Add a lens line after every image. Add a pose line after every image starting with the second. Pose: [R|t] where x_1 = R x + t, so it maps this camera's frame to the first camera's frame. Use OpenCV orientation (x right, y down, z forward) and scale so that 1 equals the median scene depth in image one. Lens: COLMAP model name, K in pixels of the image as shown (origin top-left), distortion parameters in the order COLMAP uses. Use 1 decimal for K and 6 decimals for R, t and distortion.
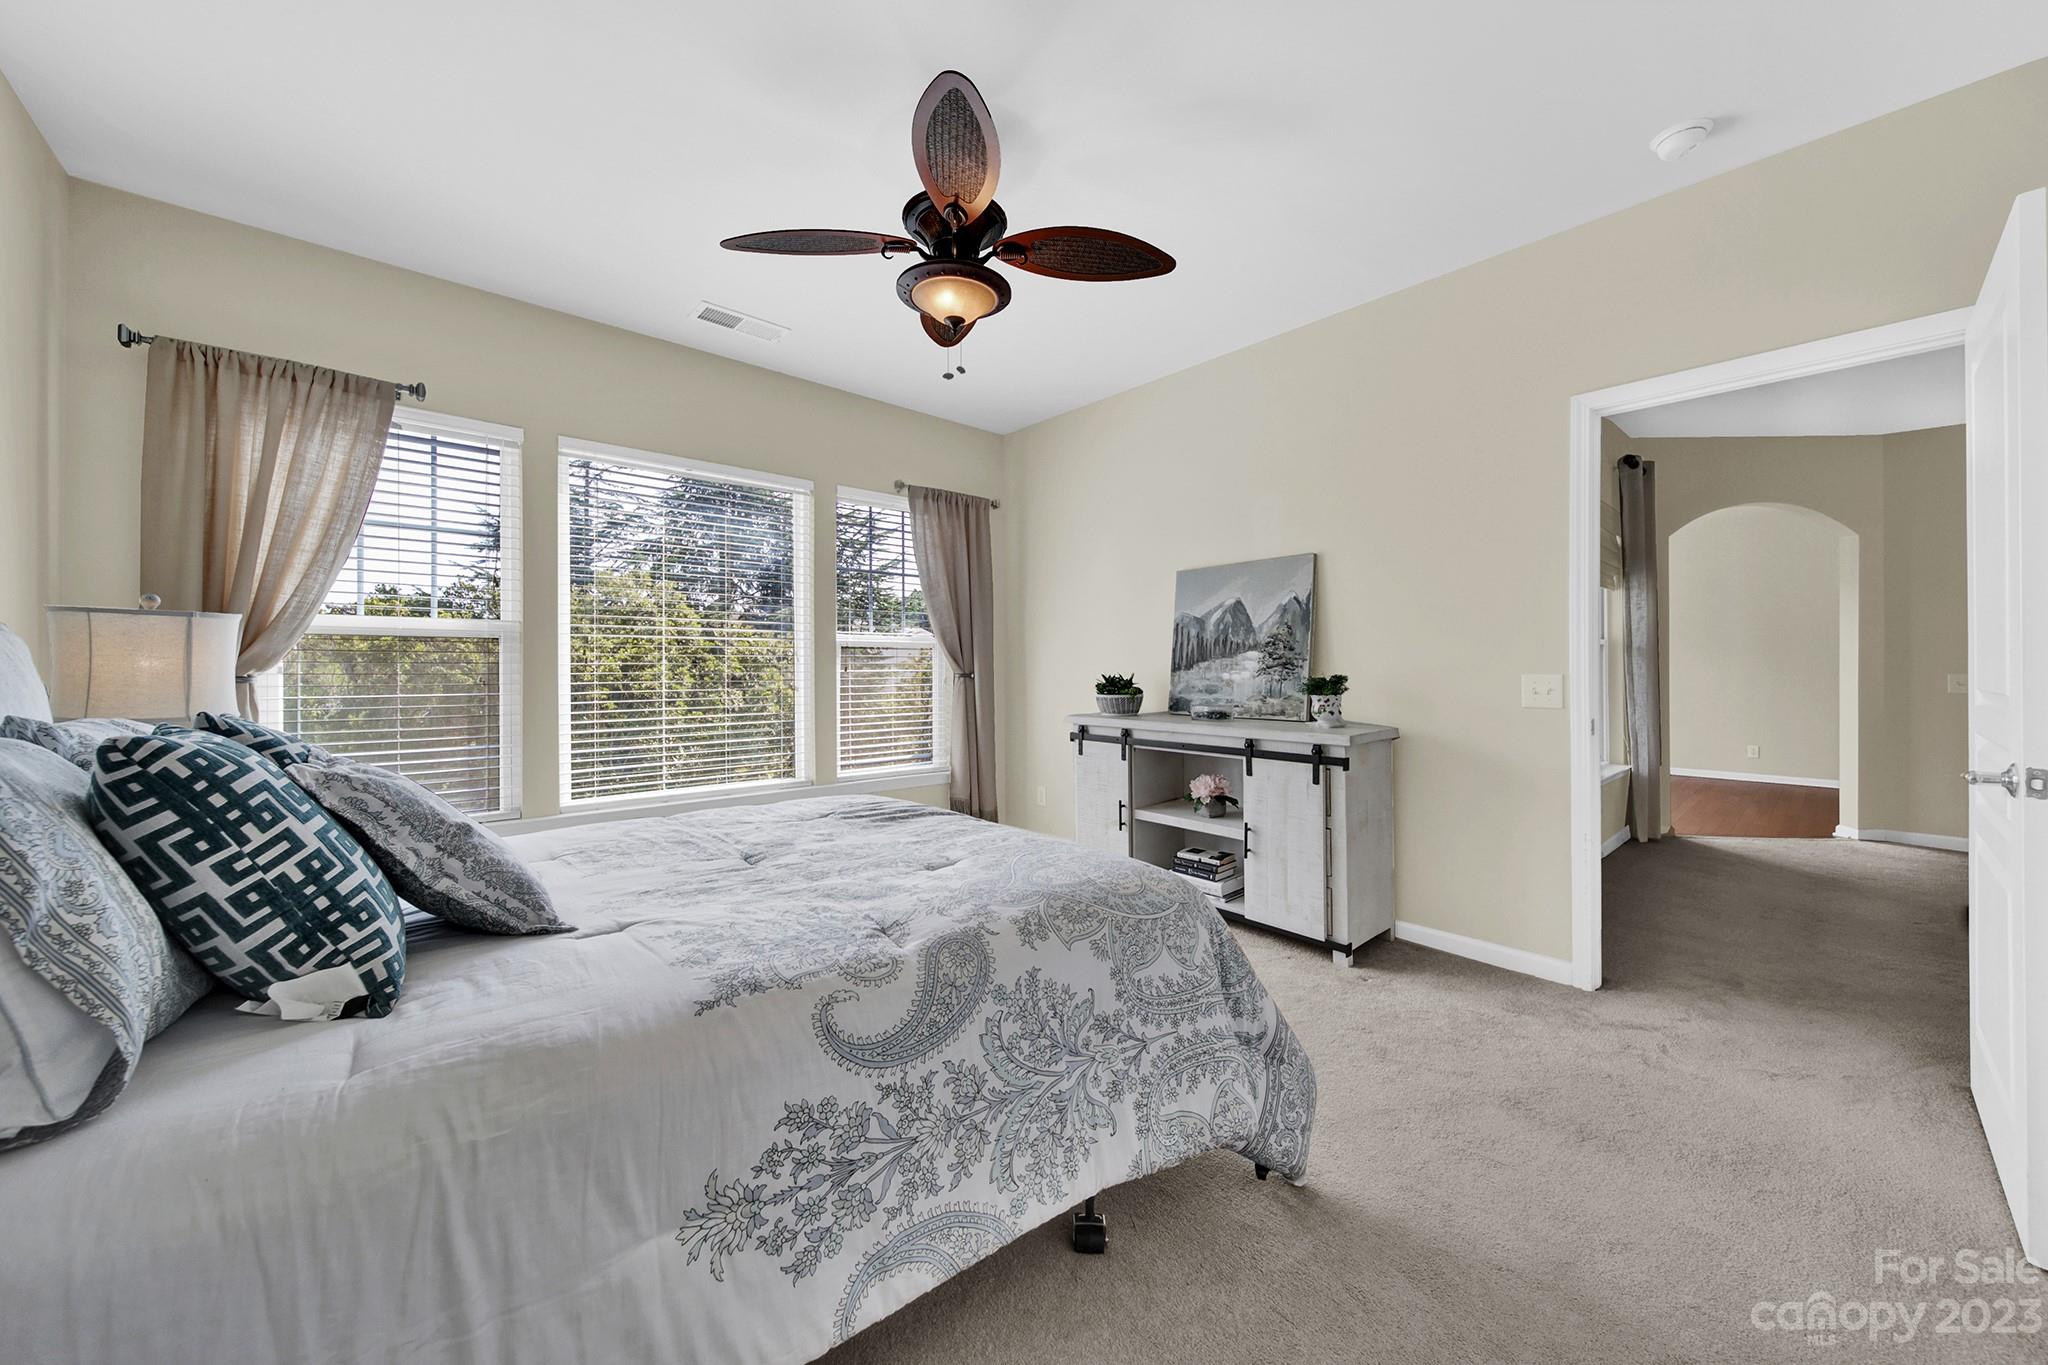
lens RADIAL K [[747.4, 0, 1020.6], [0, 747.4, 668.7], [0, 0, 1]] dist [-0.000351, -0.000111]
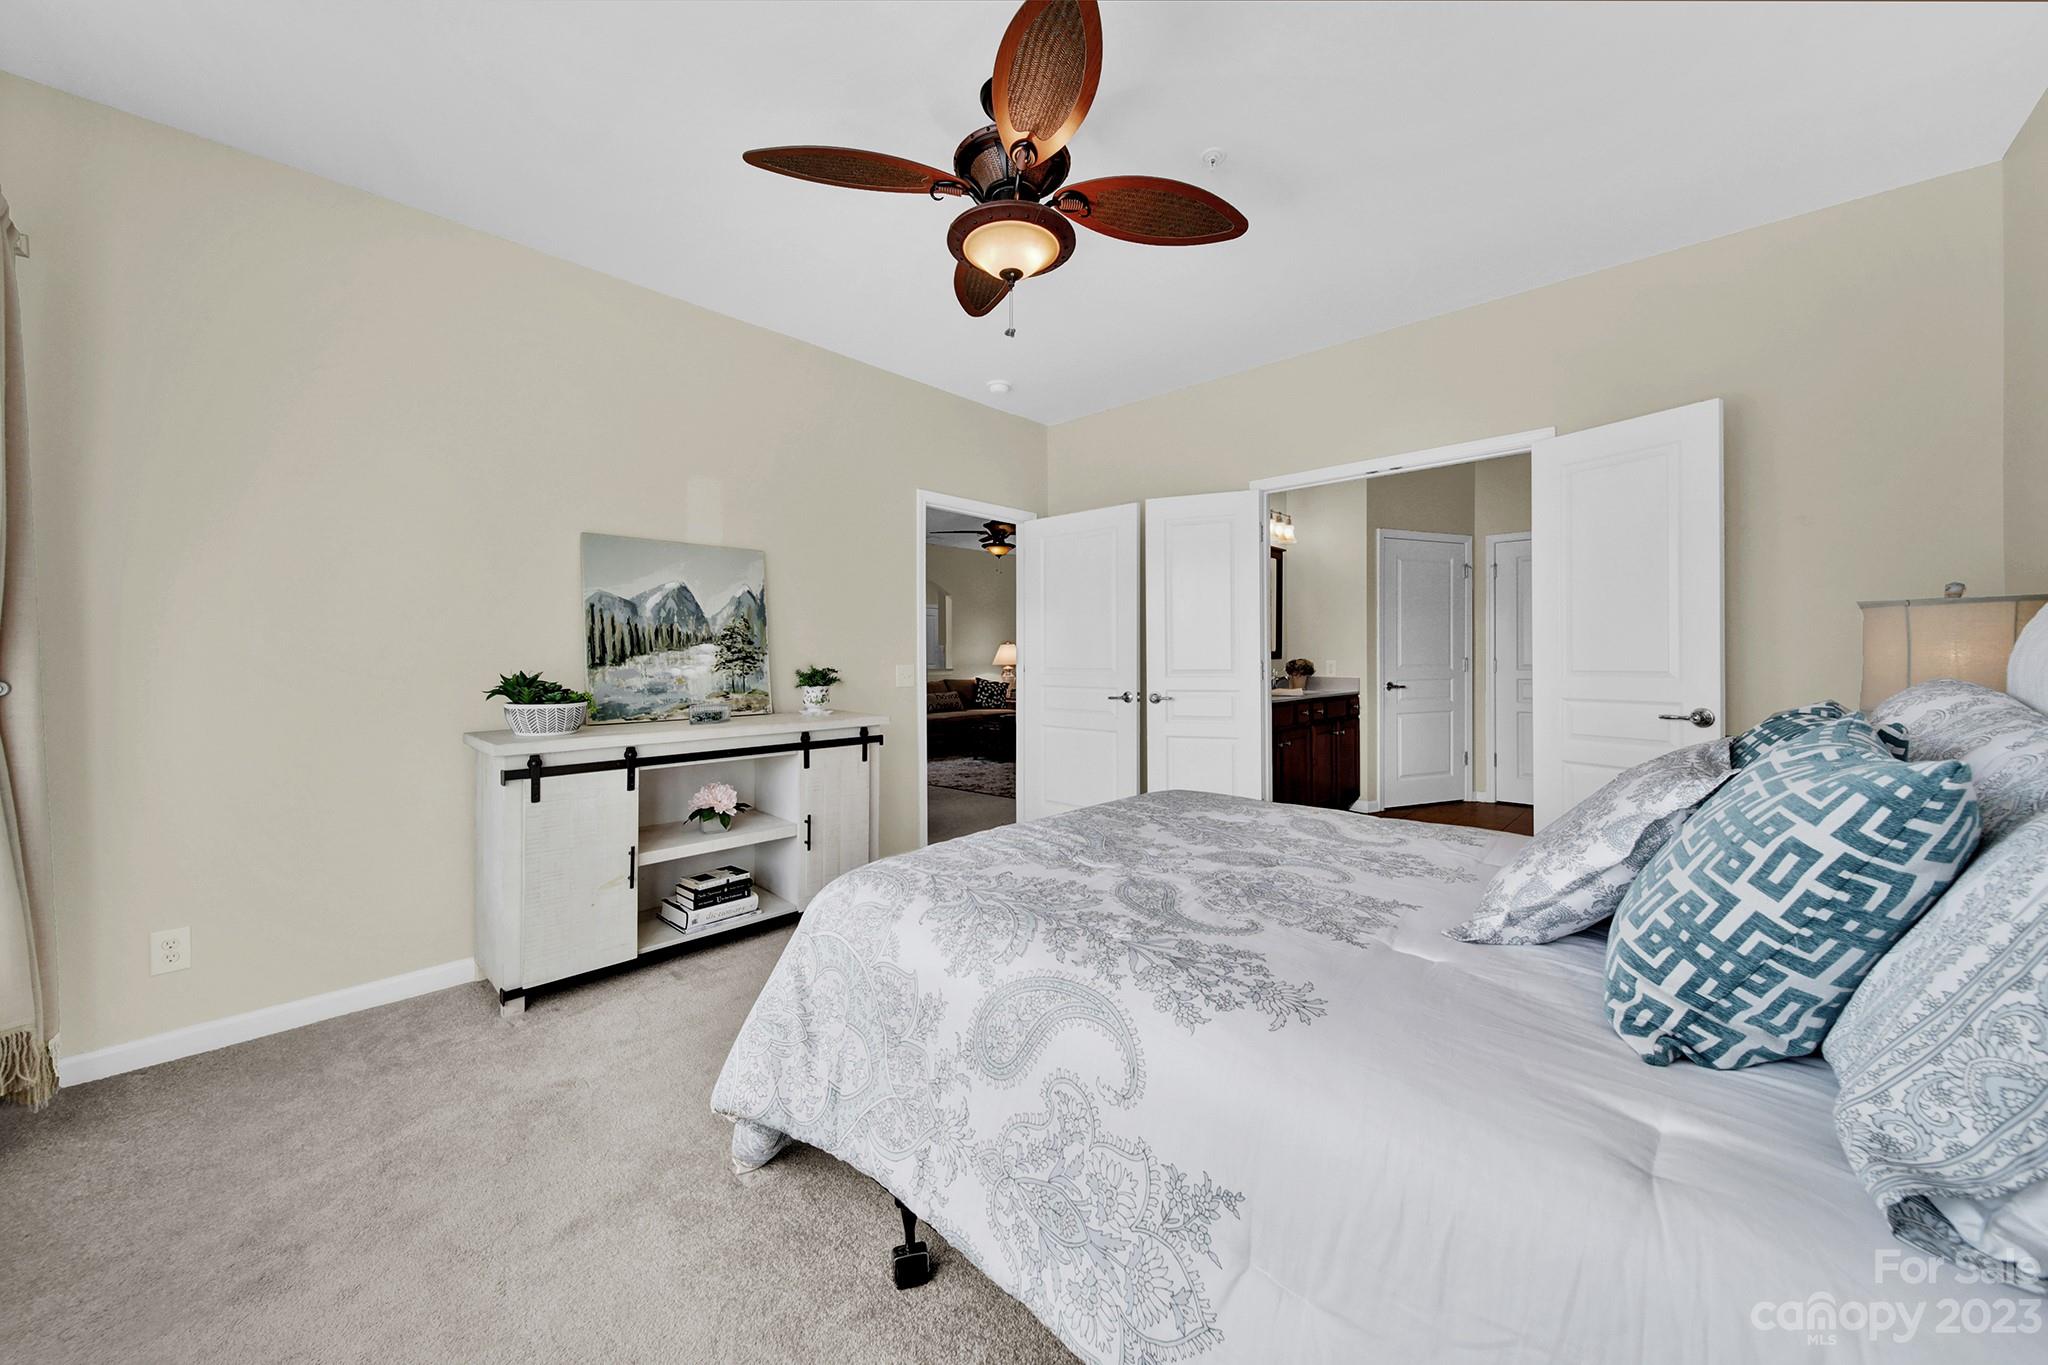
lens RADIAL K [[760.9, 0, 1022.8], [0, 760.9, 657.6], [0, 0, 1]] dist [0.054101, -0.000025]
pose [[-0.090958, 0.001138, 0.995854, -0.658675], [0.005363, 0.999985, -0.000653, -0.004003], [-0.995840, 0.005281, -0.090963, 0.701410]]
